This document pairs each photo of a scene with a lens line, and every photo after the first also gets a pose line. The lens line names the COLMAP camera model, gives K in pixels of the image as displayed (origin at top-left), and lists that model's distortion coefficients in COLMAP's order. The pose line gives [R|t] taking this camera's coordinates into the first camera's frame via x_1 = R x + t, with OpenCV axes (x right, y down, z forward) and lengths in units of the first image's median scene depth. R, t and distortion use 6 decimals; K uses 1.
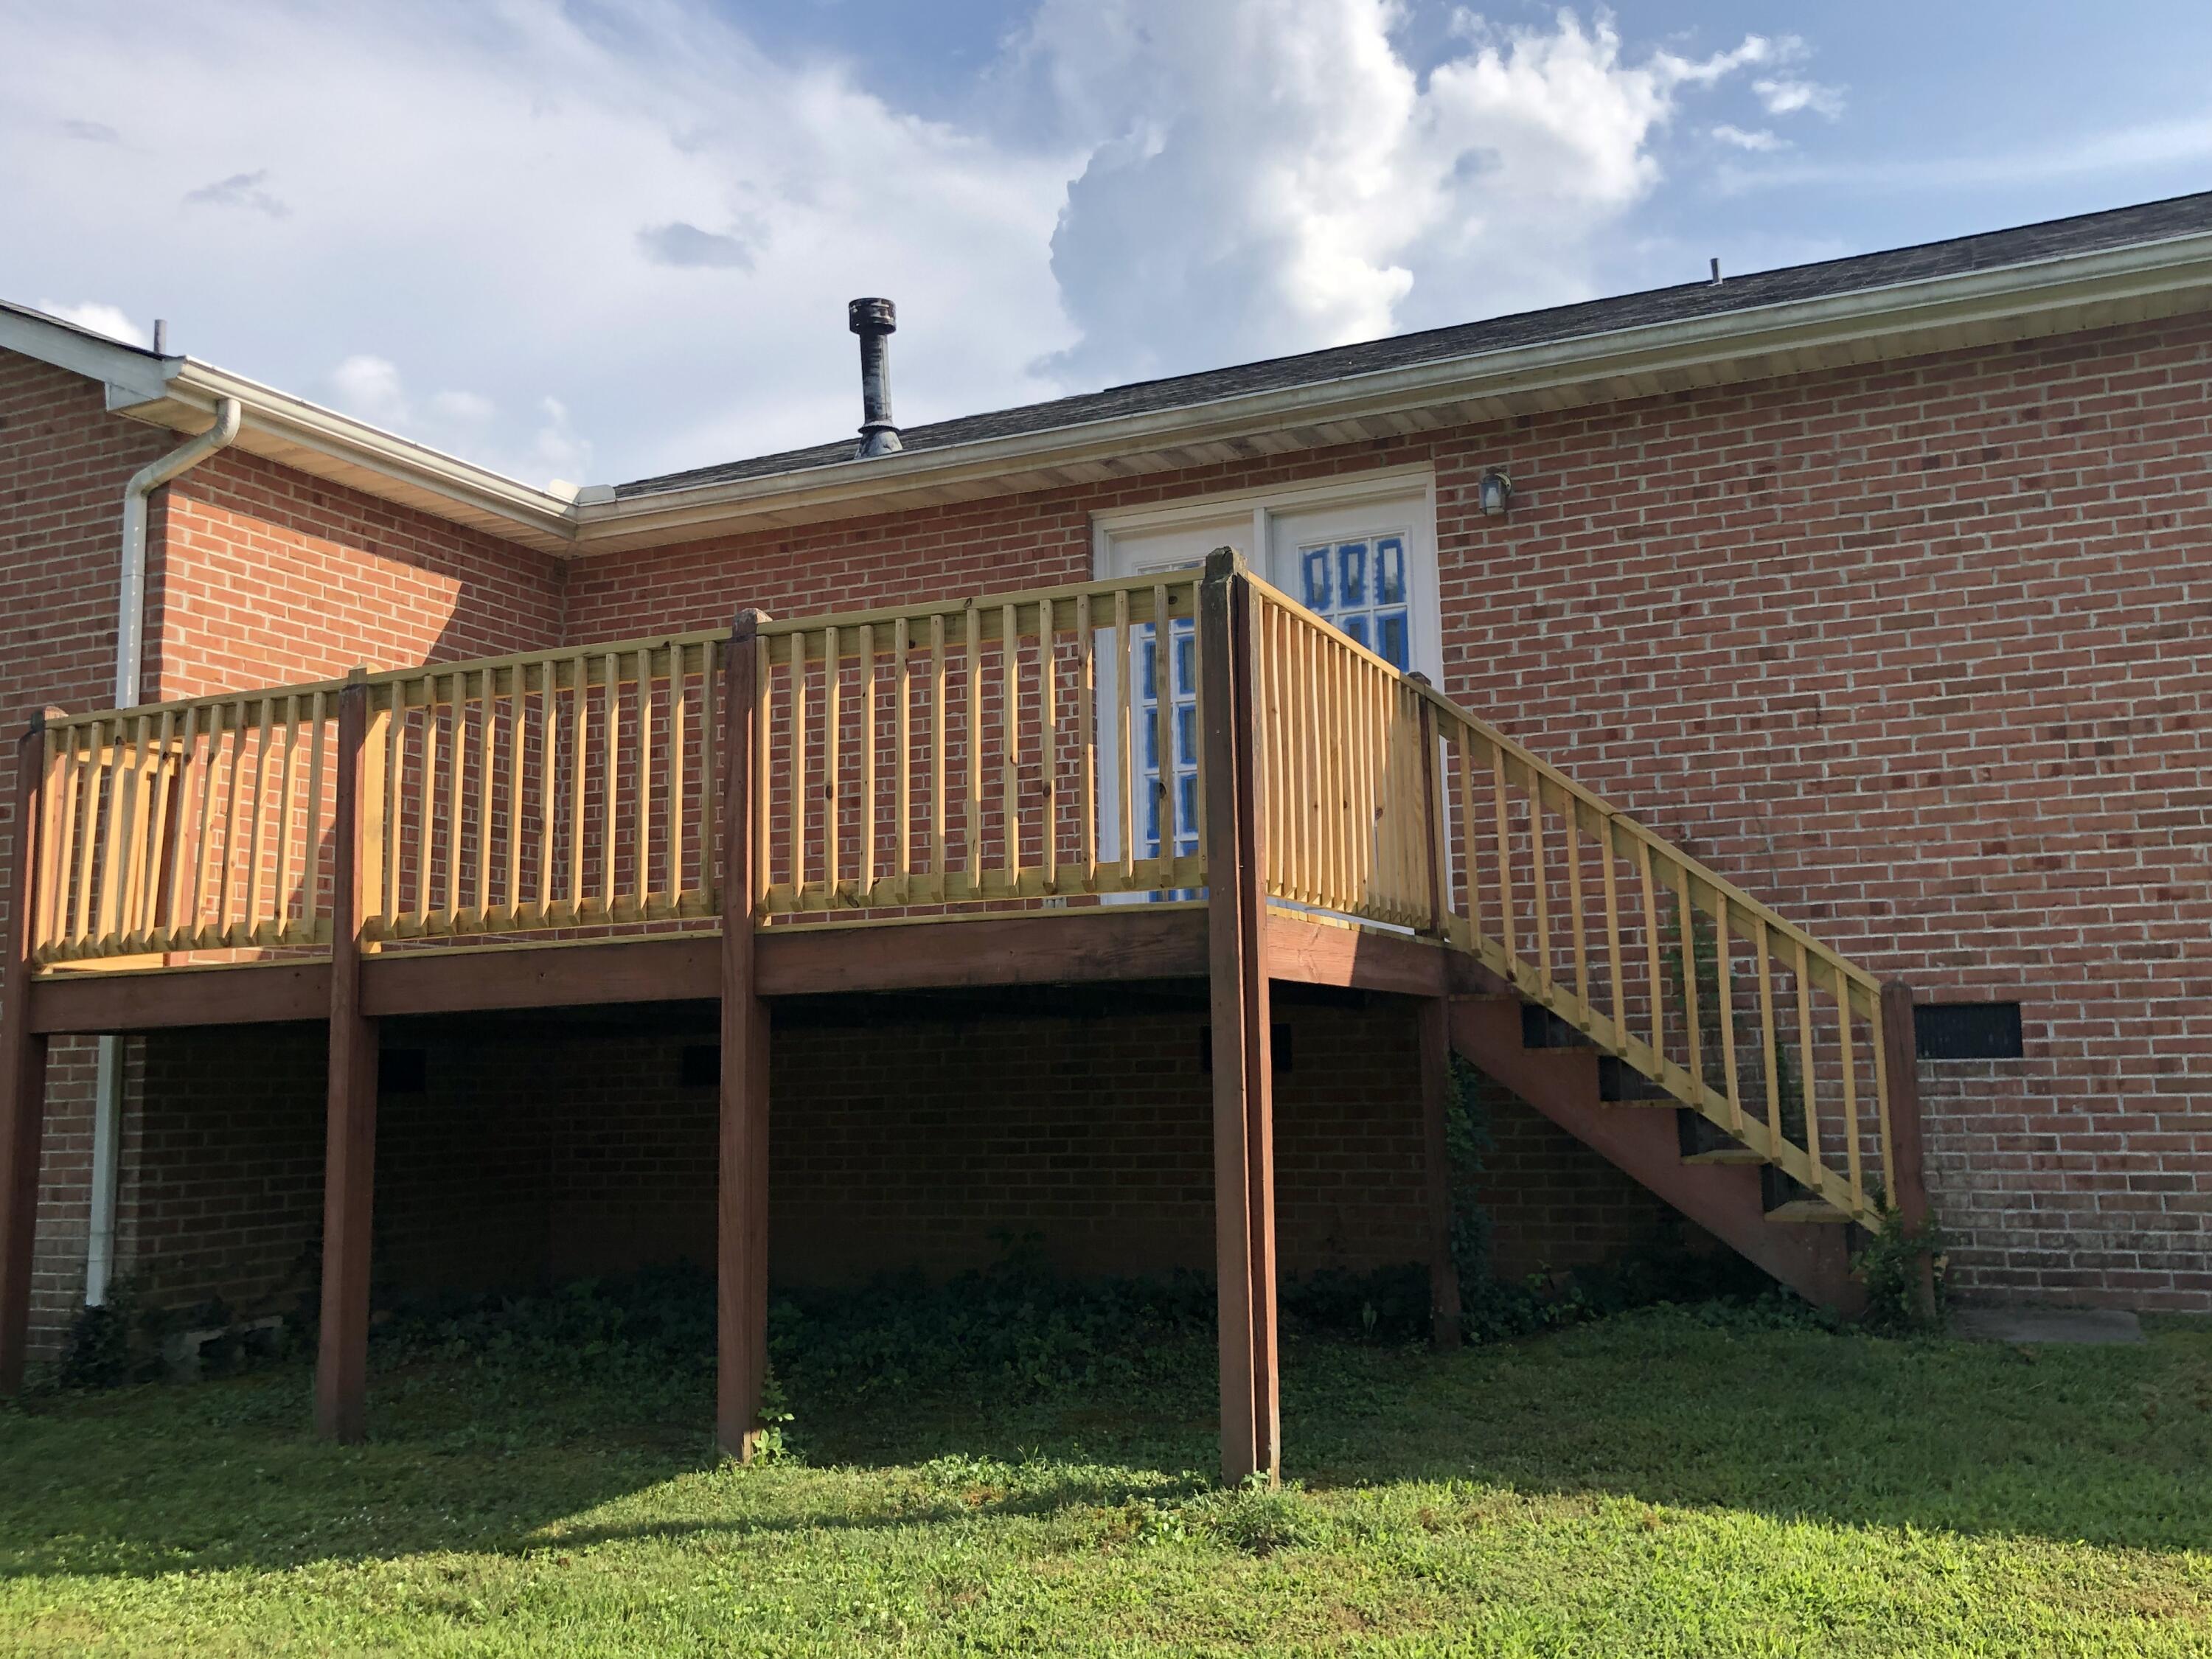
lens RADIAL K [[2039.2, 0, 1096.0], [0, 2039.2, 809.6], [0, 0, 1]] dist [0.037231, 0.000000]
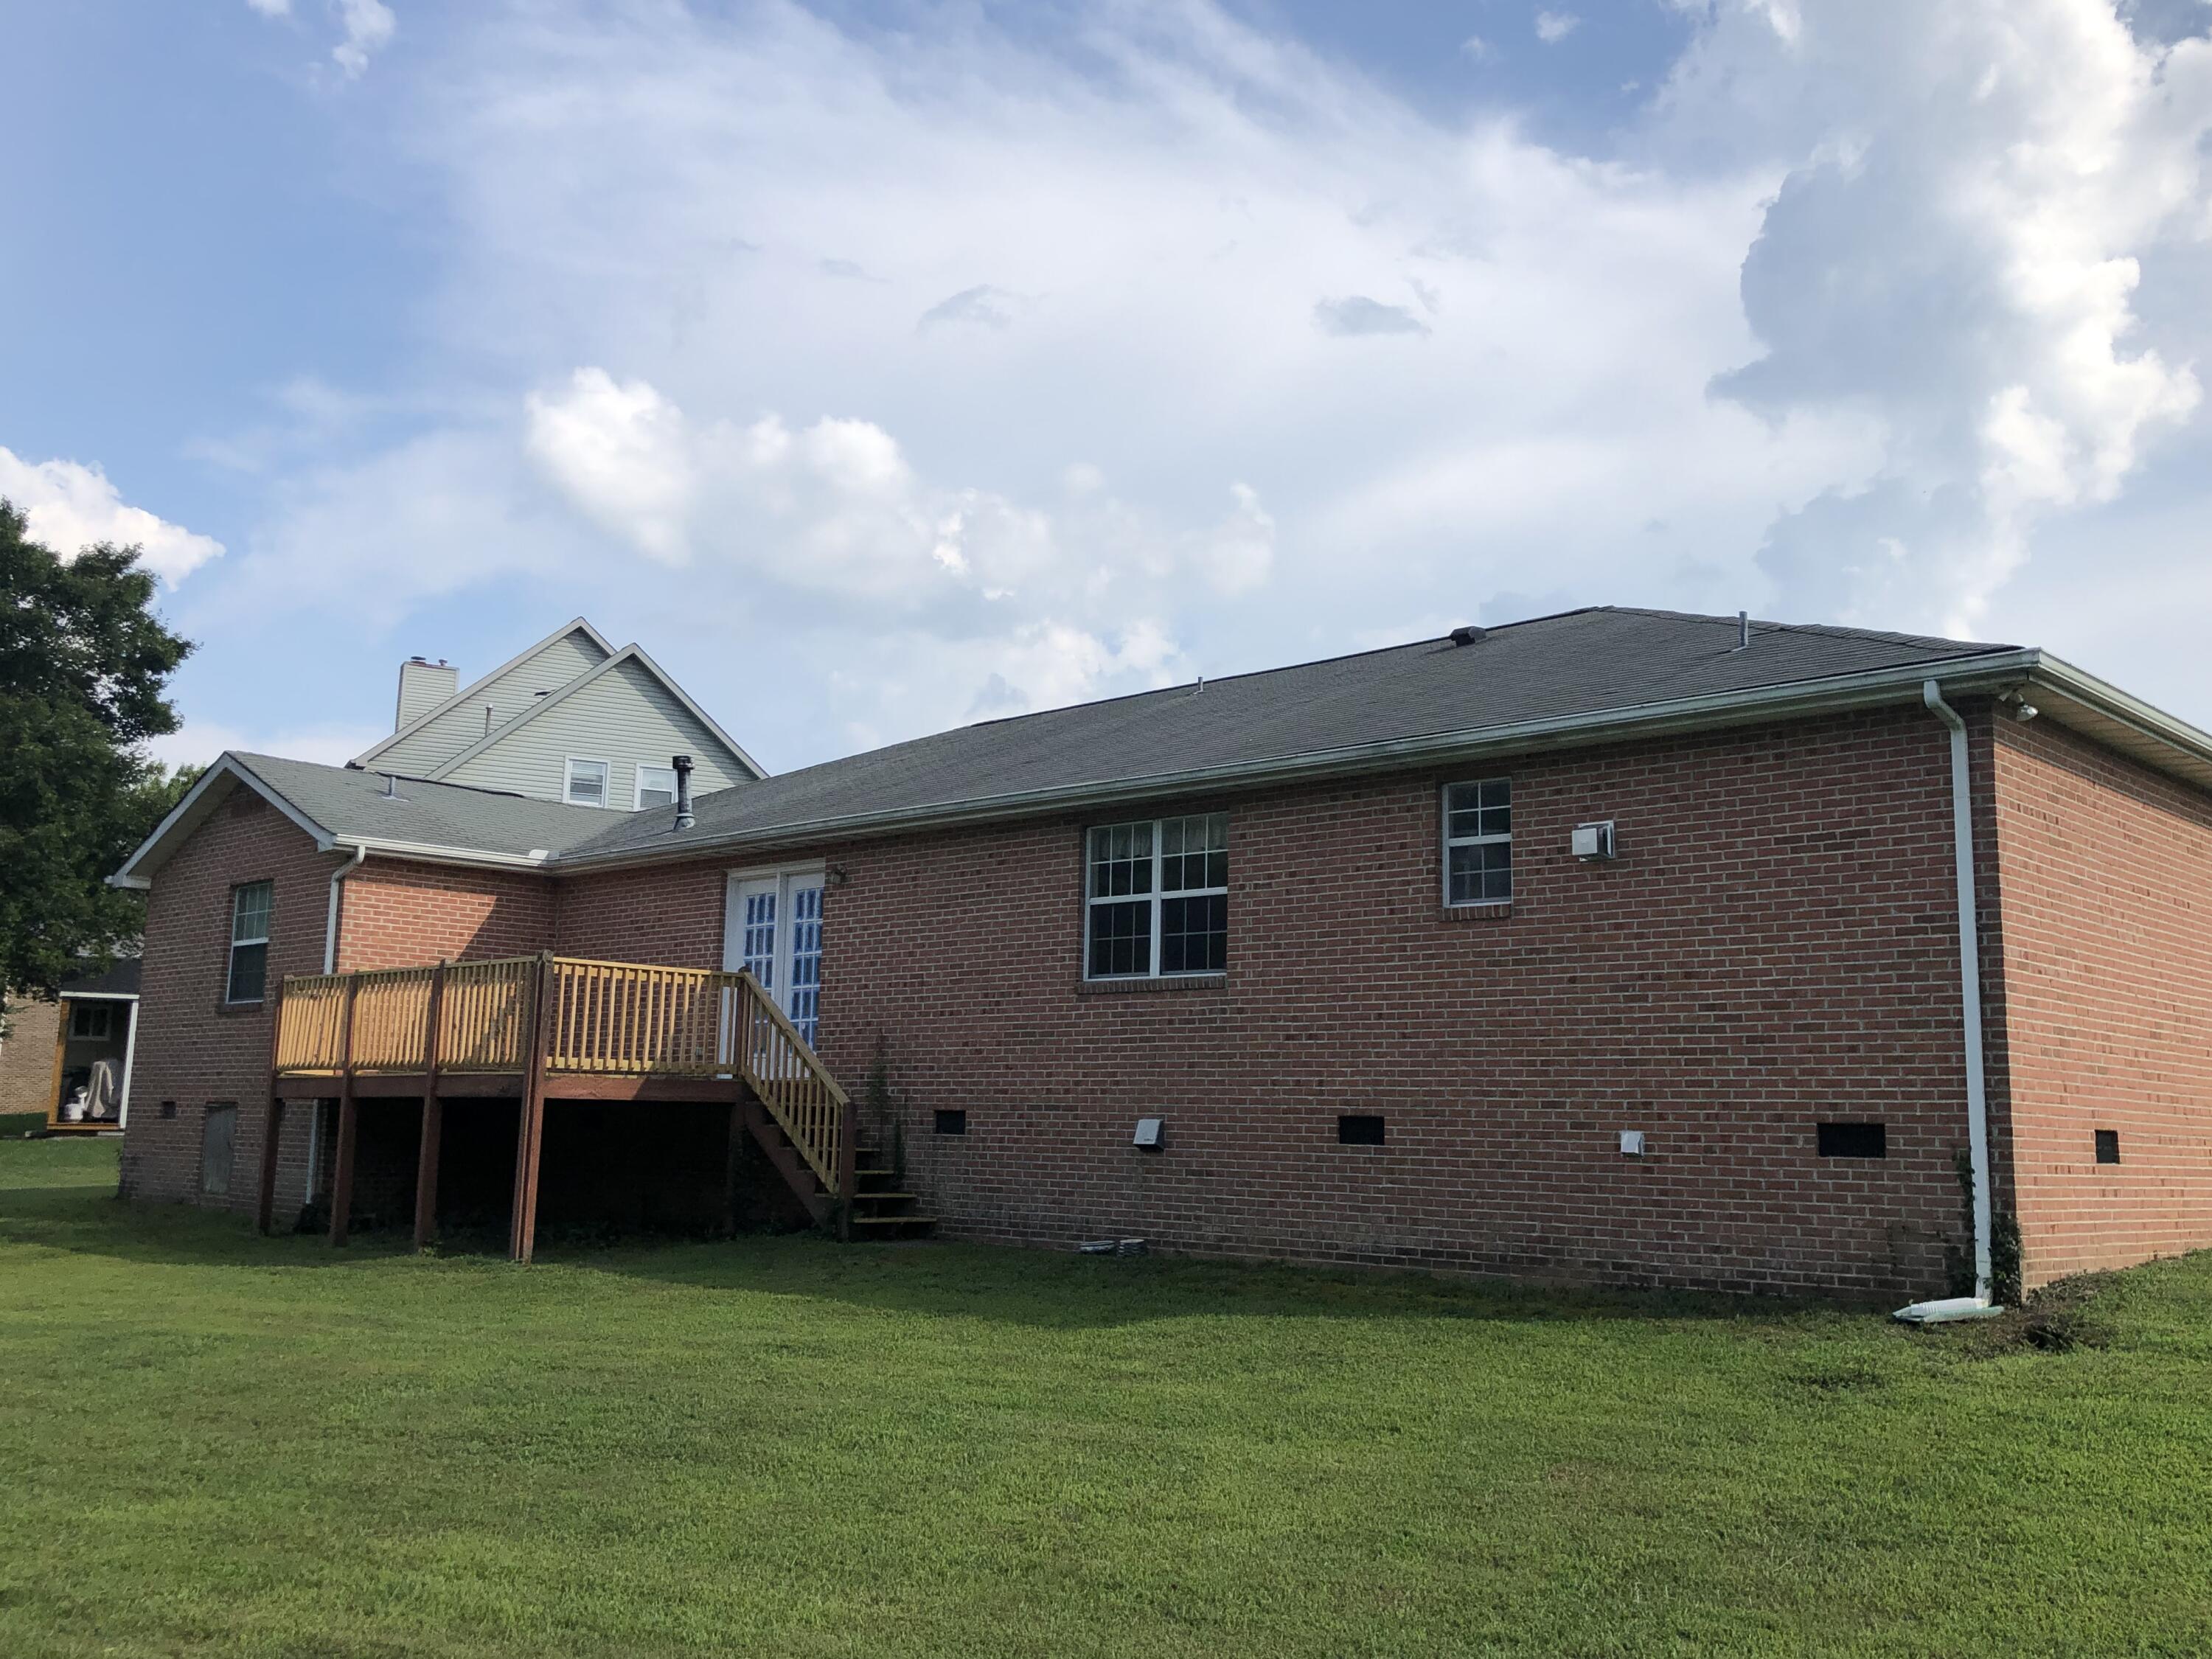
lens RADIAL K [[2039.2, 0, 1116.5], [0, 2039.2, 843.6], [0, 0, 1]] dist [0.037231, 0.000000]
pose [[0.945040, -0.008392, -0.326848, 1.241772], [0.007245, 0.999963, -0.004726, -0.180105], [0.326876, 0.002098, 0.945065, -1.039514]]
